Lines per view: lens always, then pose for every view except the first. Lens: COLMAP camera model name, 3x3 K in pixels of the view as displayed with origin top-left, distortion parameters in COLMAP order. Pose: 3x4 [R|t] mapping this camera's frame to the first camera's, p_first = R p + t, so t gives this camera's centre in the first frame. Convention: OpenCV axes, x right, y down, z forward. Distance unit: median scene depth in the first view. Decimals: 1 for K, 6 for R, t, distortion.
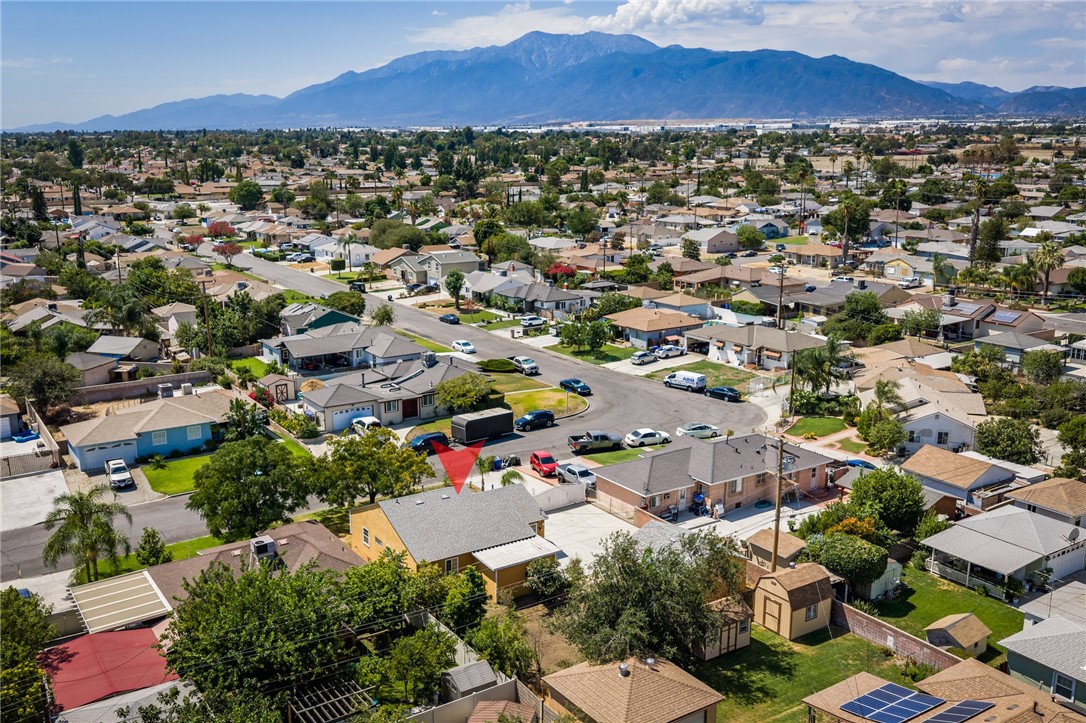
lens RADIAL K [[1034.7, 0, 543.0], [0, 1034.7, 360.0], [0, 0, 1]] dist [0.003693, 0.000000]
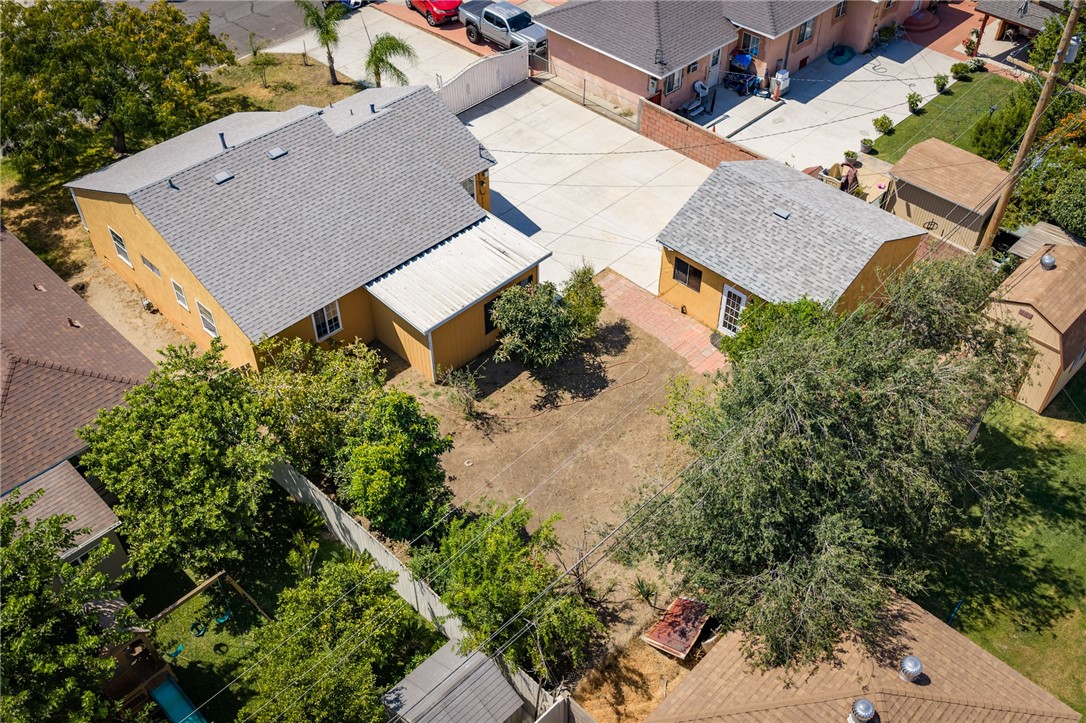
lens RADIAL K [[1034.7, 0, 551.4], [0, 1034.7, 366.6], [0, 0, 1]] dist [0.003693, 0.000000]
pose [[0.978546, -0.141852, 0.149415, -0.051607], [0.043556, 0.851266, 0.522923, -0.018344], [-0.201370, -0.505196, 0.839182, 0.484921]]
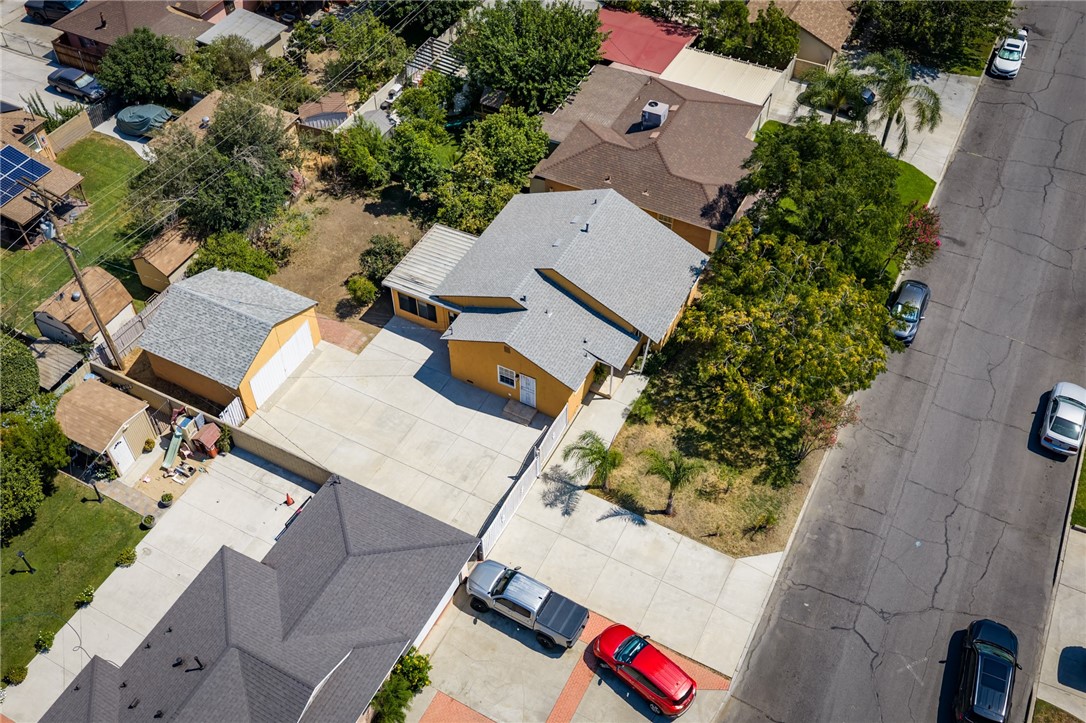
lens RADIAL K [[1034.7, 0, 541.0], [0, 1034.7, 362.3], [0, 0, 1]] dist [0.003693, 0.000000]
pose [[-0.875199, 0.361058, -0.321970, 0.155820], [-0.100740, 0.514935, 0.851289, -0.383512], [0.473158, 0.777482, -0.414298, 1.204468]]
